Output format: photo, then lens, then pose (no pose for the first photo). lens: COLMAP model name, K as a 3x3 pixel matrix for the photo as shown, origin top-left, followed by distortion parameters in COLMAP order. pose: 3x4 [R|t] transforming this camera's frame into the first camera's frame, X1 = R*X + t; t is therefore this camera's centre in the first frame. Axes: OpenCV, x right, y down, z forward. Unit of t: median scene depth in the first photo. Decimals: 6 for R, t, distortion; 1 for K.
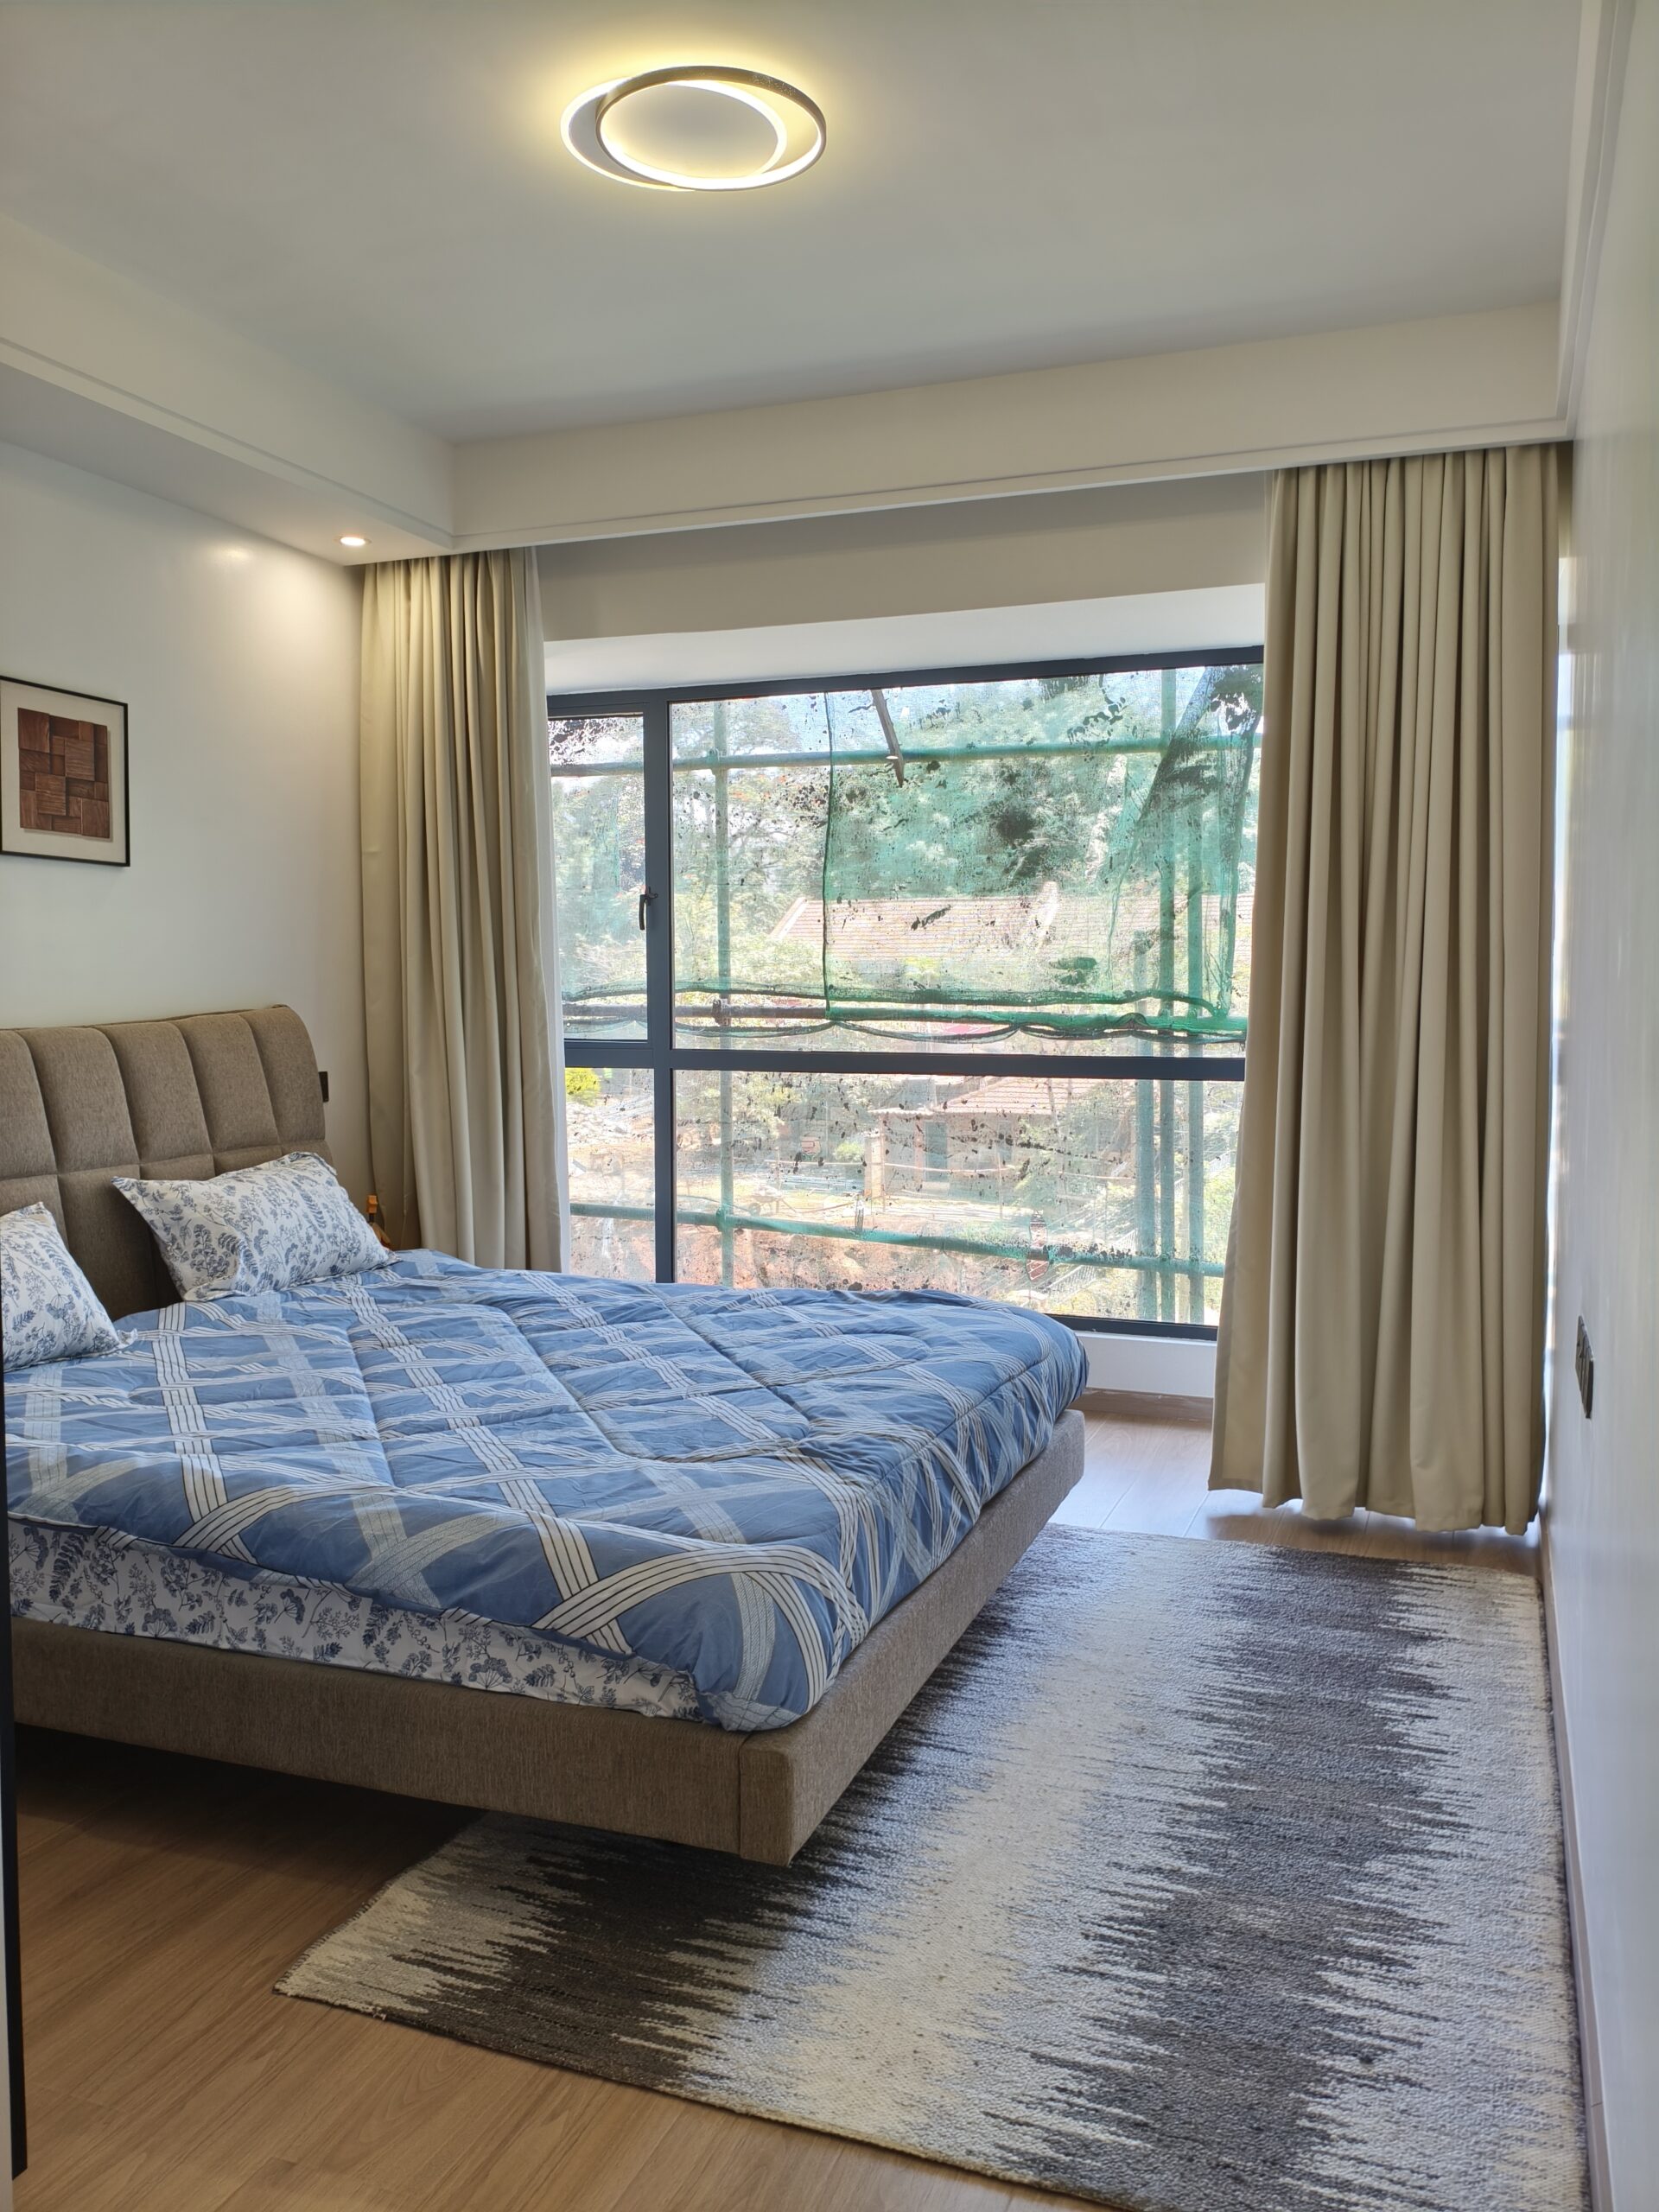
lens RADIAL K [[1697.5, 0, 834.2], [0, 1697.5, 1084.6], [0, 0, 1]] dist [0.027155, -0.037684]
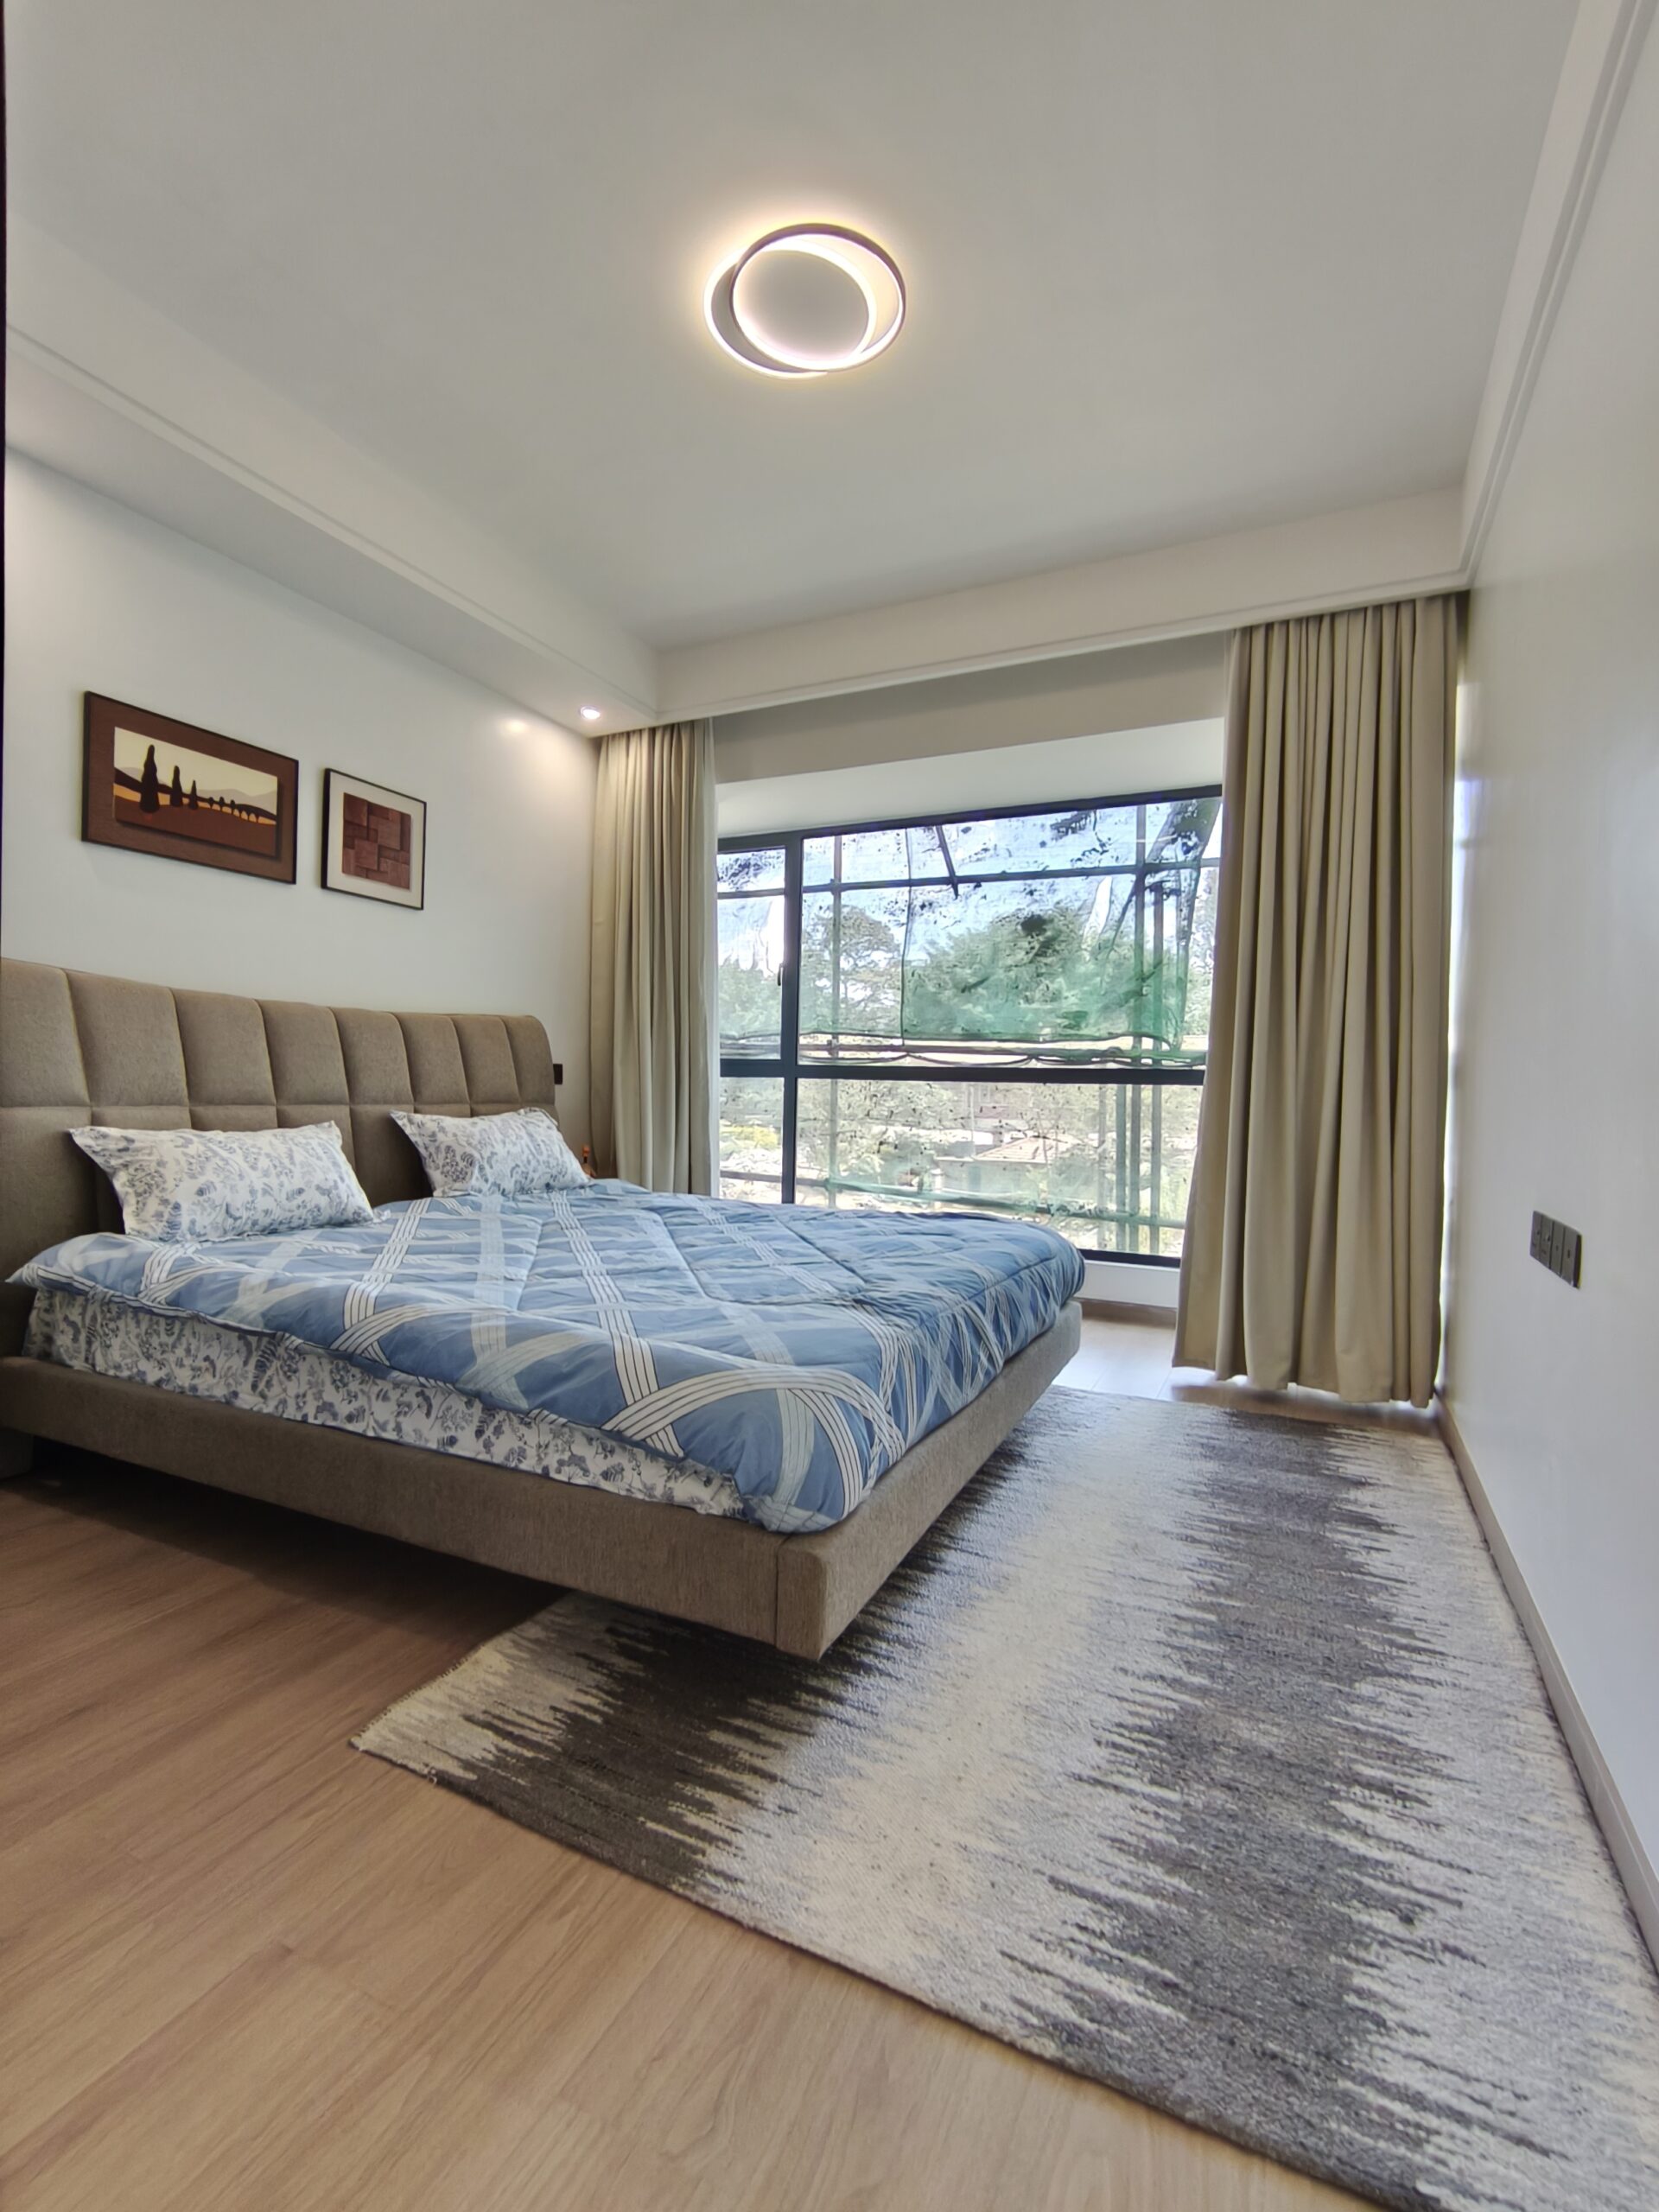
lens RADIAL K [[983.9, 0, 823.7], [0, 983.9, 1143.5], [0, 0, 1]] dist [0.002938, 0.000601]
pose [[0.995395, 0.022594, -0.093161, 0.020936], [-0.022819, 0.999739, -0.001349, 0.105438], [0.093106, 0.003469, 0.995650, 0.301471]]
